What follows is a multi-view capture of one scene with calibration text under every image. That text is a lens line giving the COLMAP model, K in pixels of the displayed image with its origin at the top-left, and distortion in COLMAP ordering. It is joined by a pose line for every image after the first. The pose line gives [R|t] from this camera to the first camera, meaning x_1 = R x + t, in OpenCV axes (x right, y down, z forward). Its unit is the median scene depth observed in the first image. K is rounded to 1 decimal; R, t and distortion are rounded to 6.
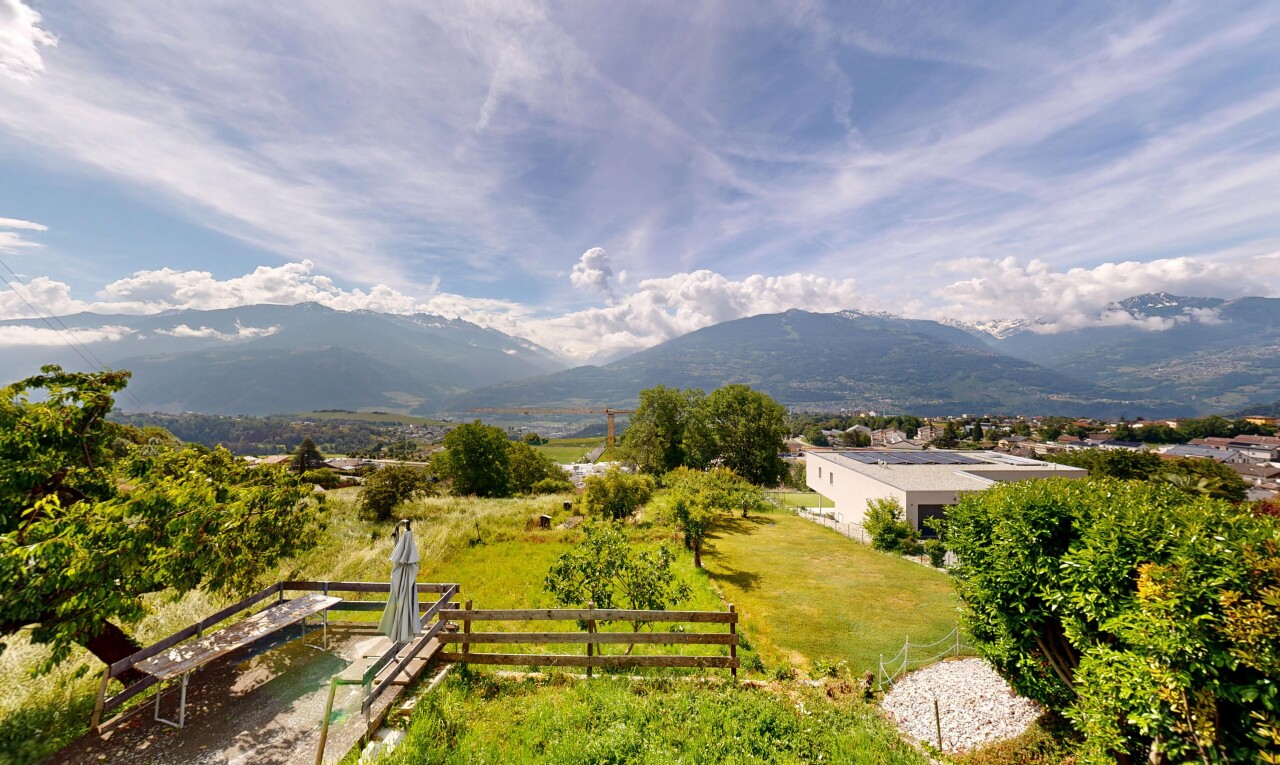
lens RADIAL K [[430.8, 0, 640.4], [0, 430.8, 385.2], [0, 0, 1]] dist [0.004480, -0.000528]
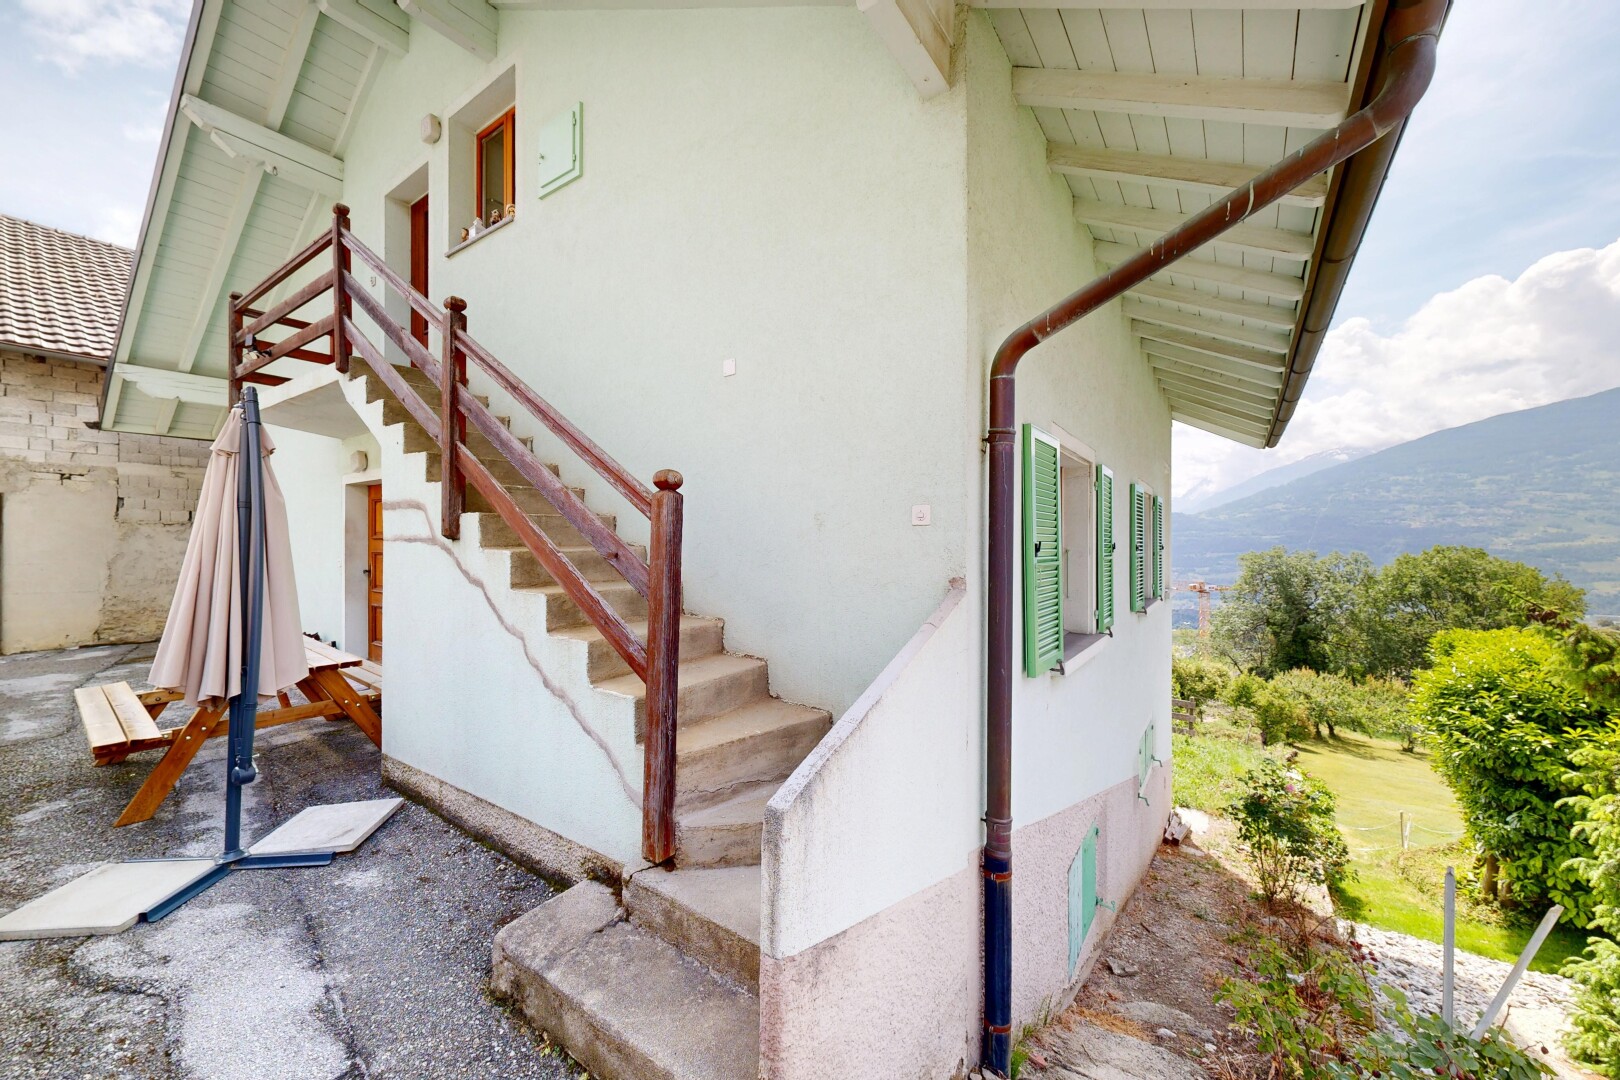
lens RADIAL K [[611.6, 0, 809.6], [0, 611.6, 539.3], [0, 0, 1]] dist [0.004088, -0.000258]
pose [[0.793690, 0.000402, -0.608322, 0.086712], [-0.005432, 0.999965, -0.006427, -0.003196], [0.608298, 0.008406, 0.793664, -0.290126]]
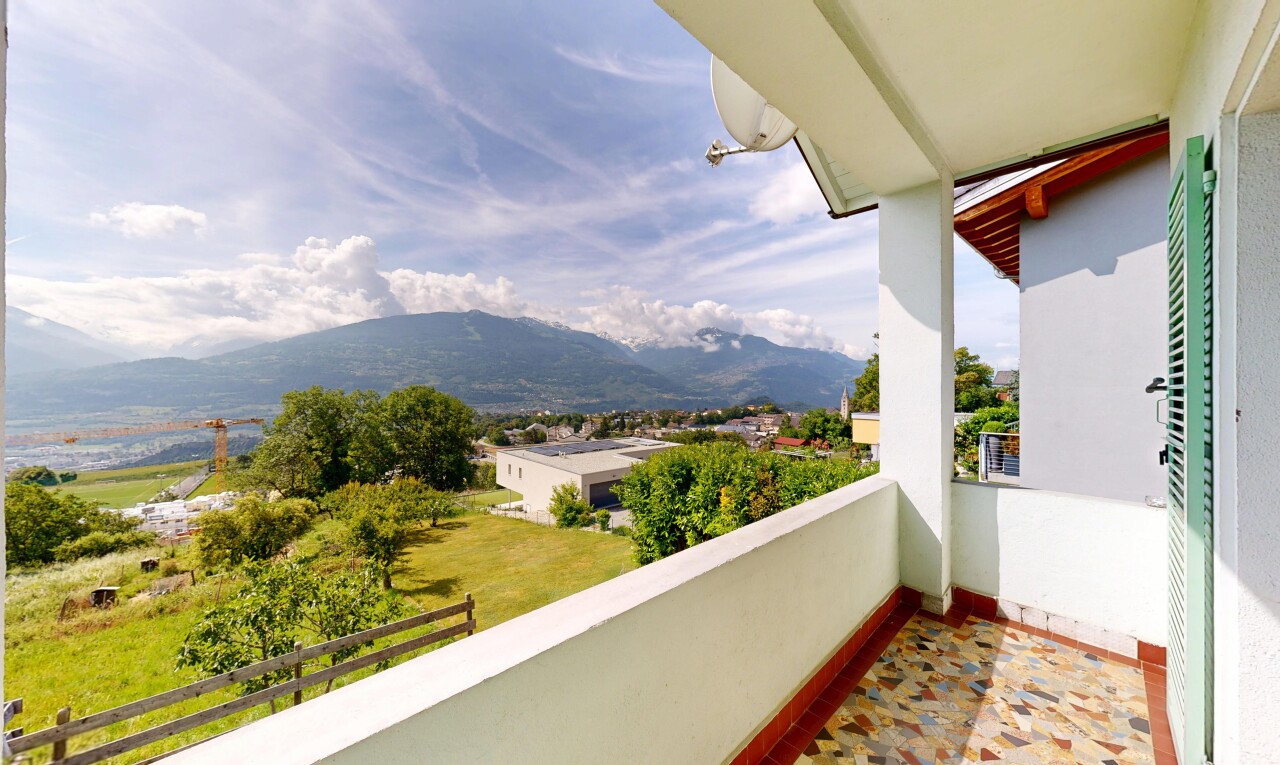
lens RADIAL K [[430.8, 0, 640.9], [0, 430.8, 384.0], [0, 0, 1]] dist [0.004480, -0.000528]
pose [[0.759981, 0.005570, 0.649921, -0.029536], [-0.001226, 0.999974, -0.007136, 0.000922], [-0.649944, 0.004626, 0.759968, -0.014768]]
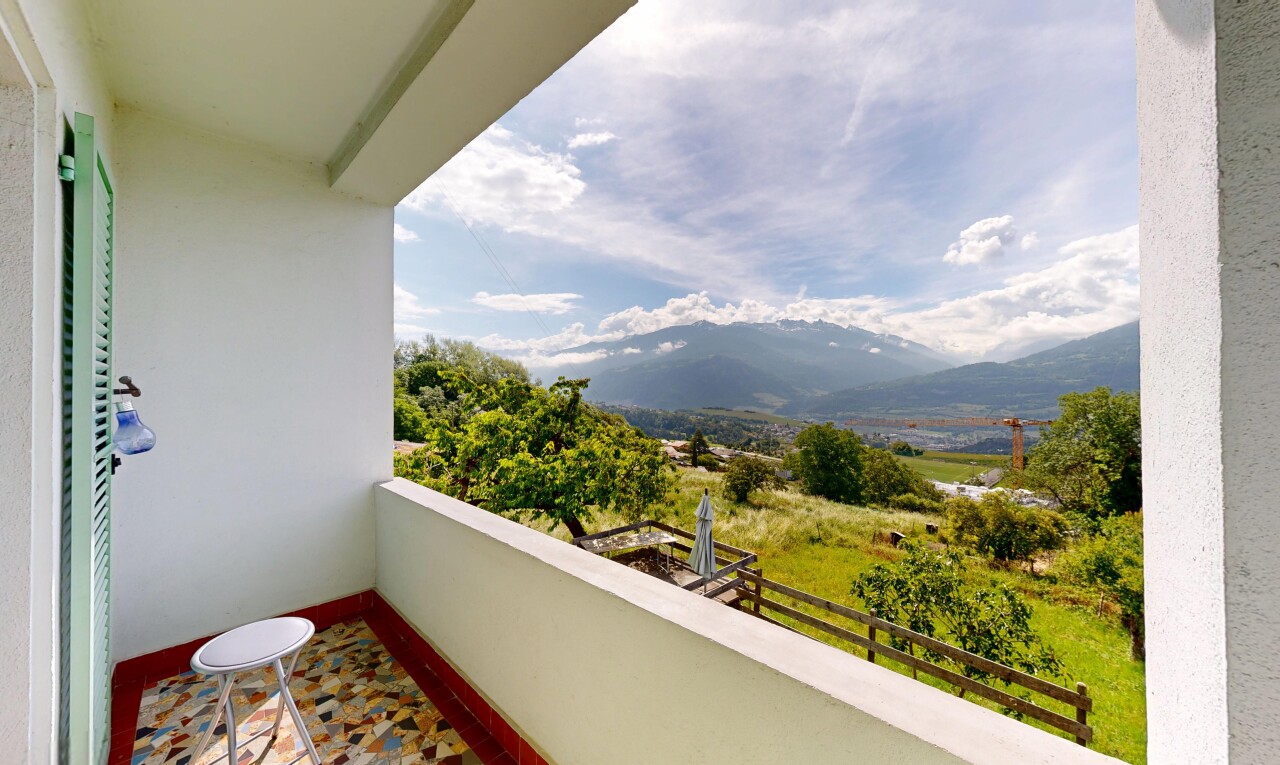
lens RADIAL K [[430.8, 0, 640.7], [0, 430.8, 381.6], [0, 0, 1]] dist [0.004480, -0.000528]
pose [[0.701319, -0.007658, -0.712806, 0.040884], [-0.001682, 0.999922, -0.012397, 0.000183], [0.712845, 0.009893, 0.701251, -0.012176]]
